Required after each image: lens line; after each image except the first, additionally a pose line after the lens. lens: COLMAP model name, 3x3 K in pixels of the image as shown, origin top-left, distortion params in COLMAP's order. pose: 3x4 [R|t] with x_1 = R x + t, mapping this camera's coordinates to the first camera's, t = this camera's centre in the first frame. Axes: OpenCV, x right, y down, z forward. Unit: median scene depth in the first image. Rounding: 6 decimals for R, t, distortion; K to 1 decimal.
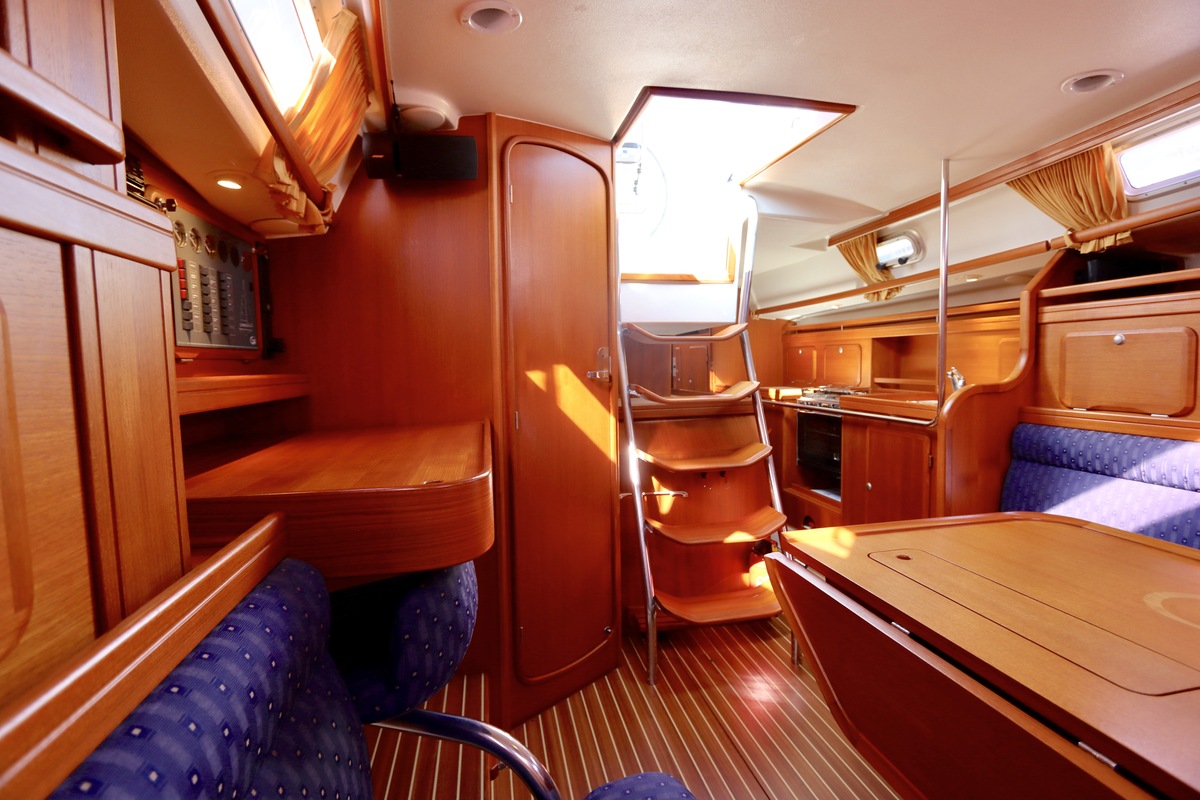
lens RADIAL K [[572.7, 0, 602.4], [0, 572.7, 394.9], [0, 0, 1]] dist [-0.021628, 0.004268]
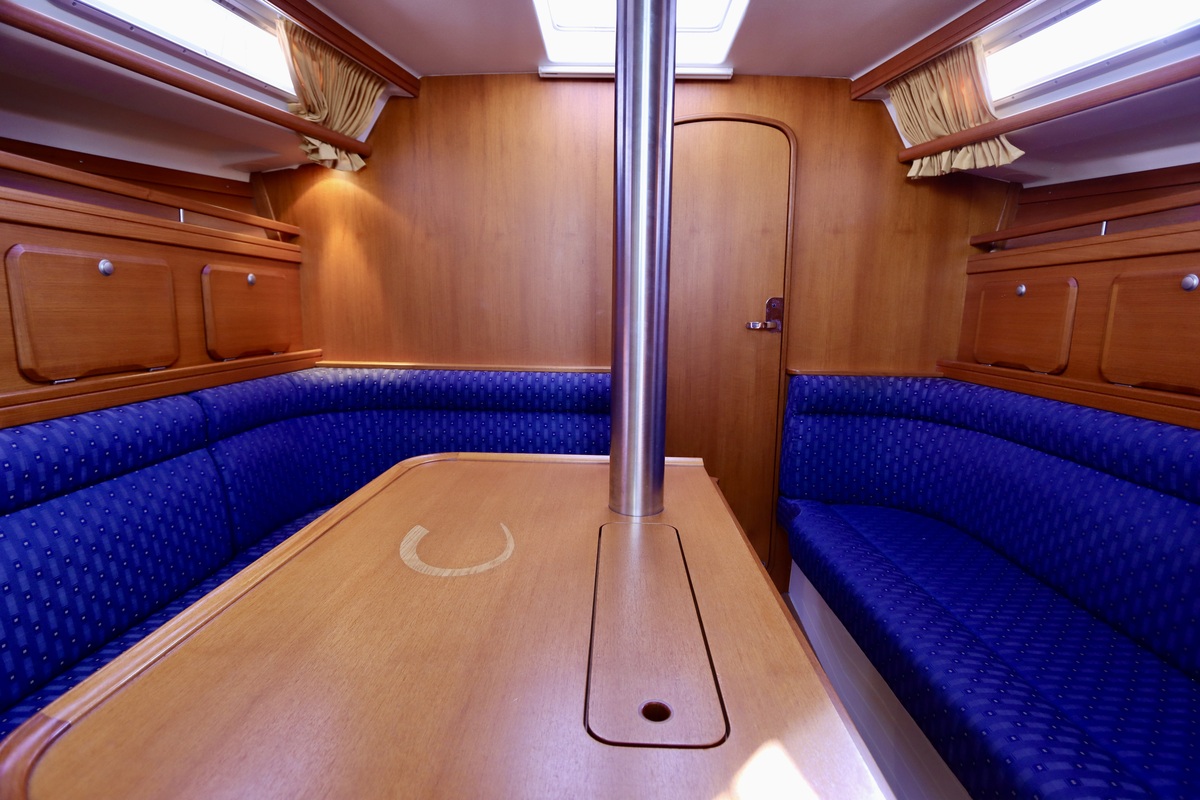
lens RADIAL K [[572.7, 0, 600.6], [0, 572.7, 395.9], [0, 0, 1]] dist [-0.021628, 0.004268]
pose [[-0.973836, -0.030330, 0.225217, 0.281400], [0.017375, 0.978215, 0.206868, -0.037290], [-0.226585, 0.205369, -0.952094, 0.824119]]
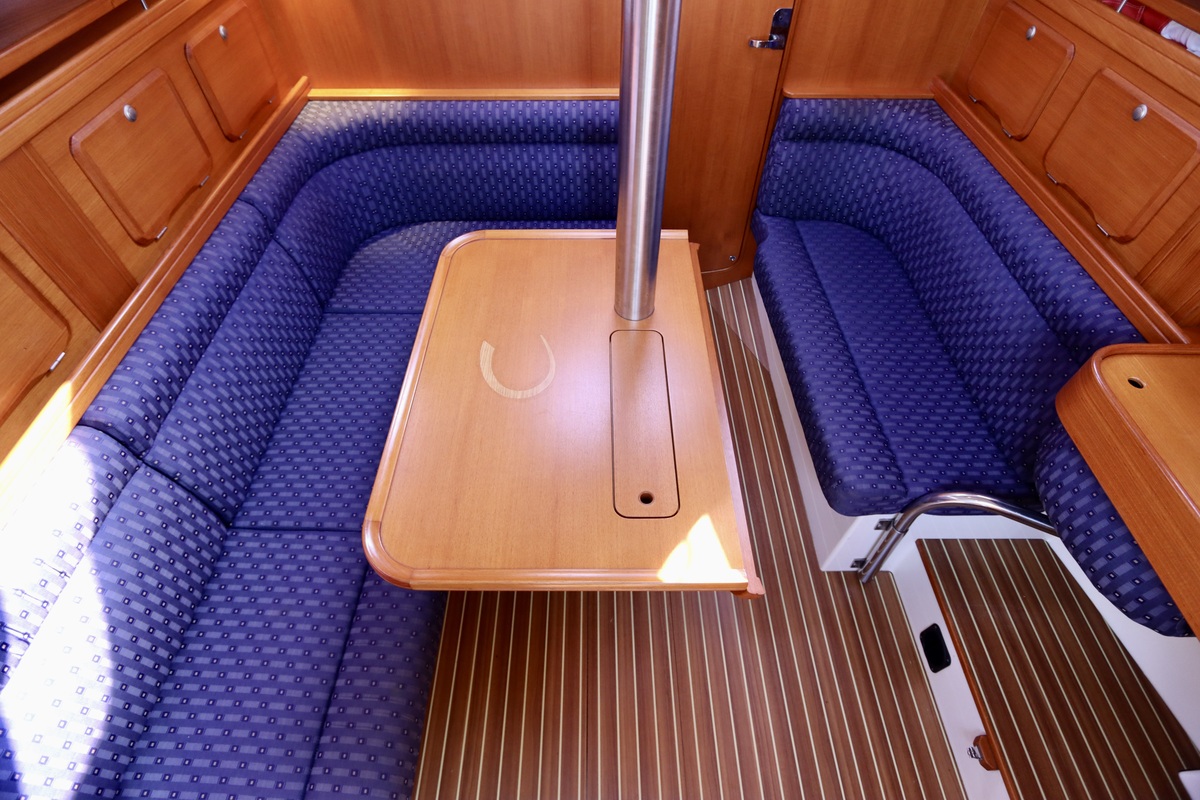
lens RADIAL K [[572.7, 0, 600.9], [0, 572.7, 395.7], [0, 0, 1]] dist [-0.021628, 0.004268]
pose [[-0.980857, -0.139040, 0.136337, 0.292596], [0.028240, 0.591167, 0.806055, -0.368940], [-0.192672, 0.794474, -0.575924, 0.852571]]
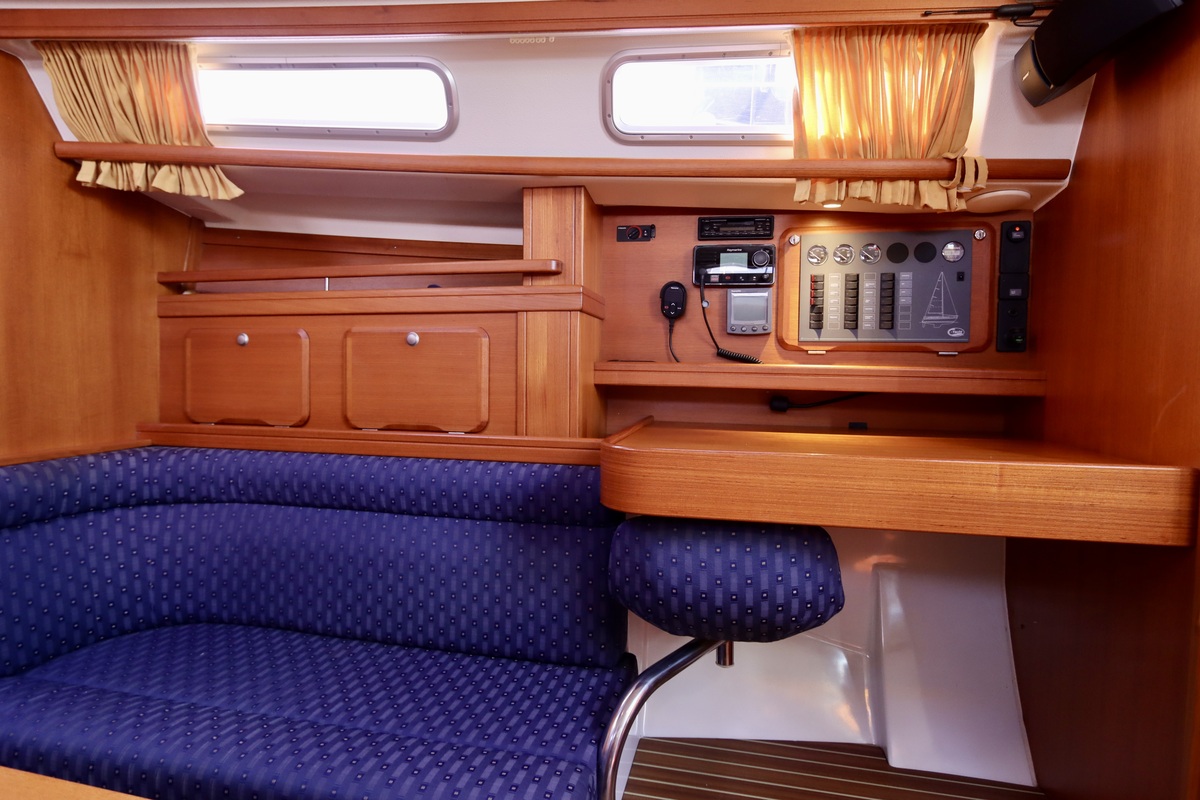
lens RADIAL K [[625.4, 0, 596.4], [0, 625.4, 391.2], [0, 0, 1]] dist [-0.016490, 0.002761]
pose [[-0.417645, 0.057525, -0.906787, 0.436372], [-0.058038, 0.994267, 0.089805, -0.039886], [0.906755, 0.090134, -0.411912, 0.638798]]
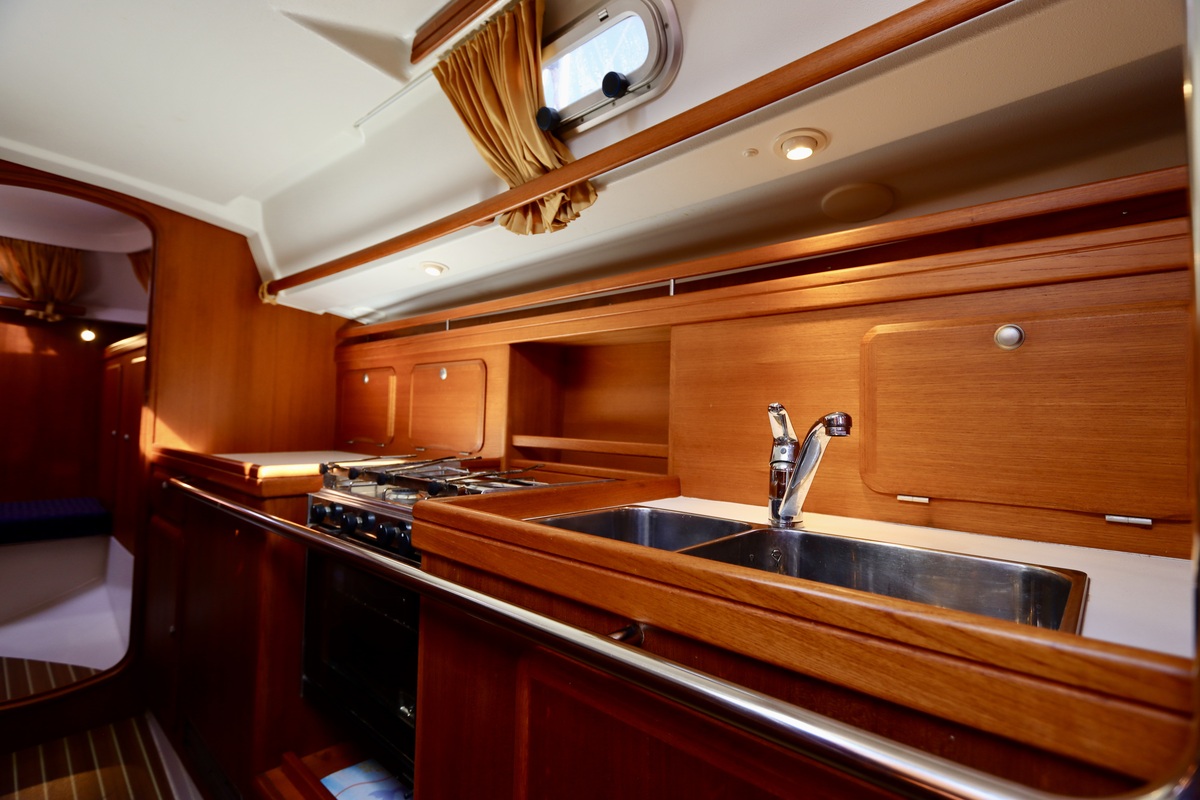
lens RADIAL K [[572.7, 0, 601.2], [0, 572.7, 394.6], [0, 0, 1]] dist [-0.021628, 0.004268]
pose [[0.802274, 0.059818, 0.593951, 0.475085], [0.000914, 0.994843, -0.101427, -0.029115], [-0.596955, 0.081915, 0.798082, 1.074280]]
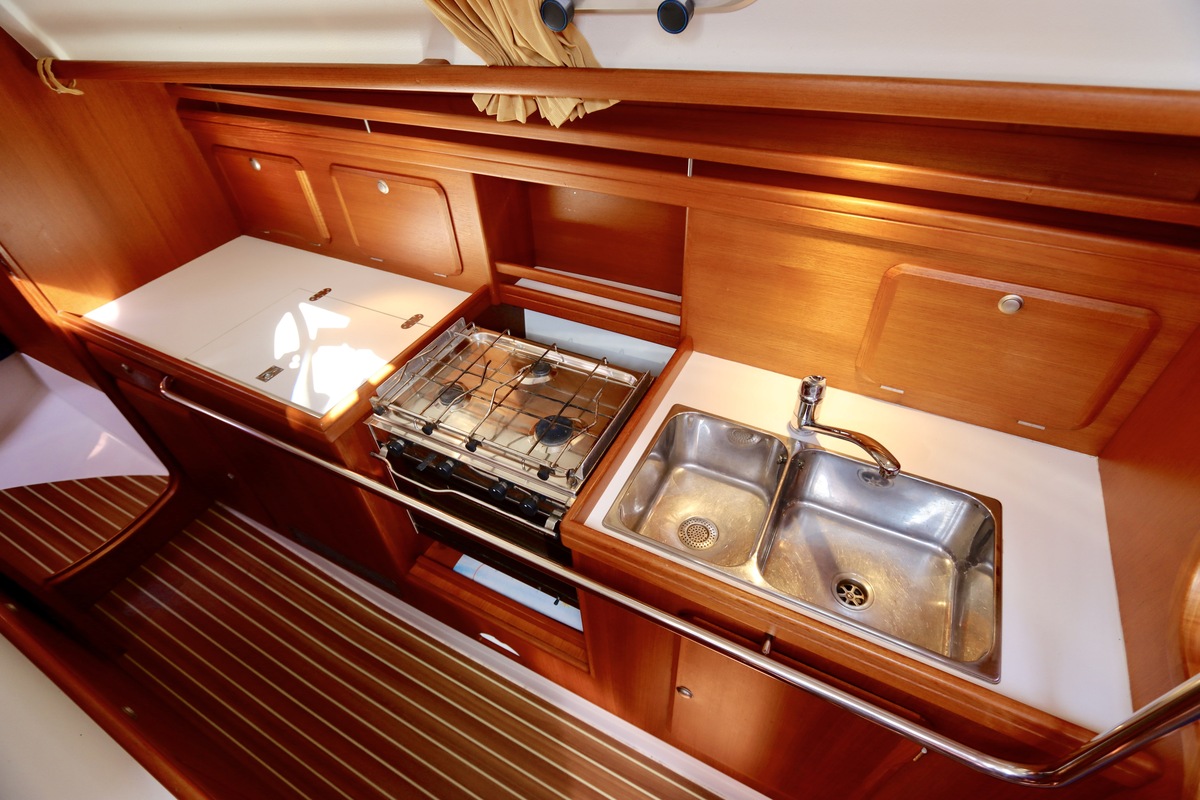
lens RADIAL K [[572.7, 0, 600.0], [0, 572.7, 396.5], [0, 0, 1]] dist [-0.021628, 0.004268]
pose [[0.627199, -0.531760, 0.569081, 0.407593], [0.091064, 0.775715, 0.624478, -0.374763], [-0.773517, -0.339849, 0.534952, 1.201399]]
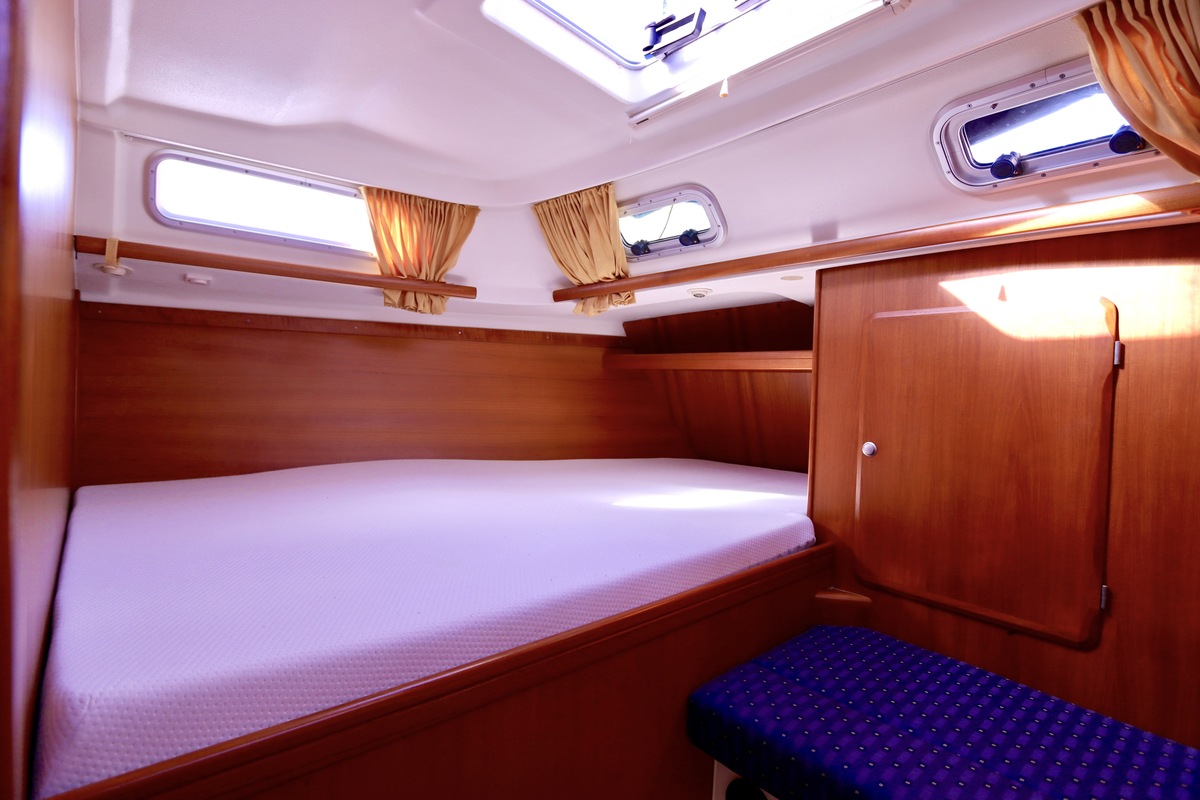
lens RADIAL K [[572.7, 0, 602.5], [0, 572.7, 396.2], [0, 0, 1]] dist [-0.021628, 0.004268]
pose [[0.501683, 0.047706, -0.863735, 0.318704], [-0.099661, 0.995017, -0.002929, -0.160948], [0.859291, 0.087551, 0.503938, 2.251885]]
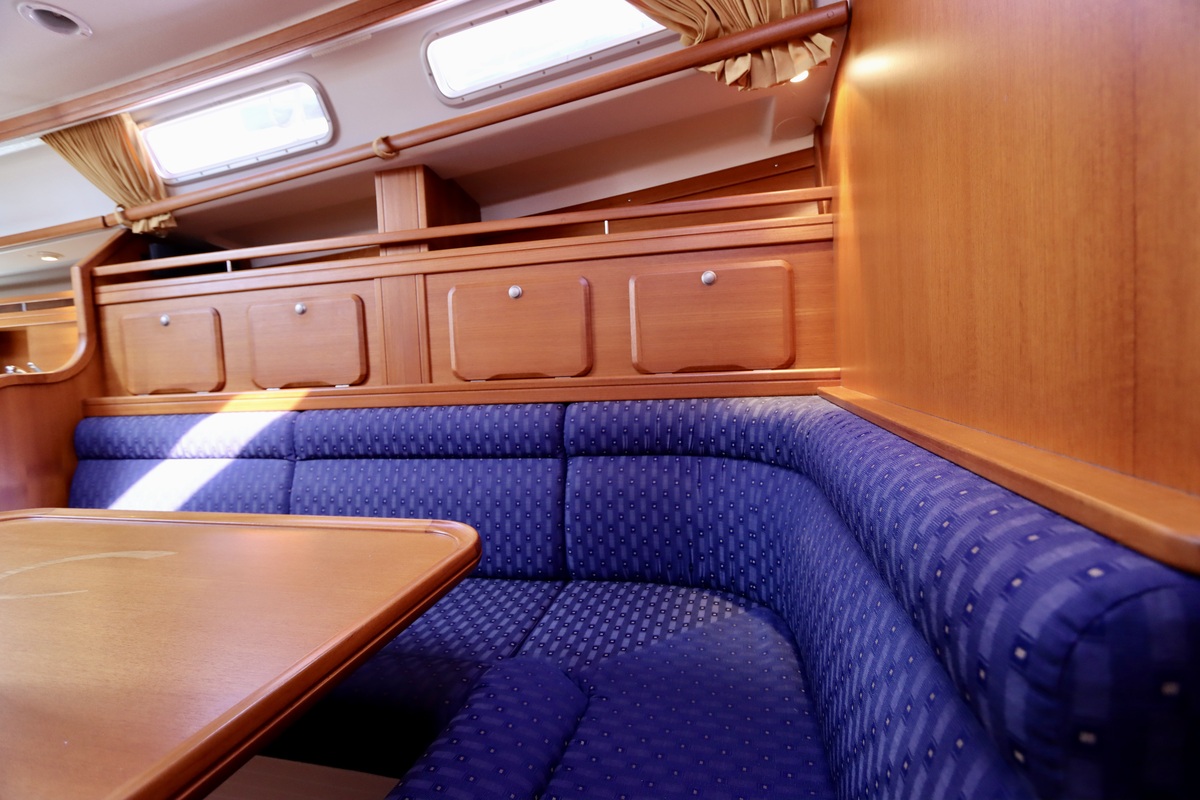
lens RADIAL K [[572.7, 0, 596.8], [0, 572.7, 396.0], [0, 0, 1]] dist [-0.021628, 0.004268]
pose [[0.414970, -0.059016, 0.907919, 0.293856], [0.094495, 0.995293, 0.021506, 0.075874], [-0.904915, 0.076869, 0.418593, -0.080477]]
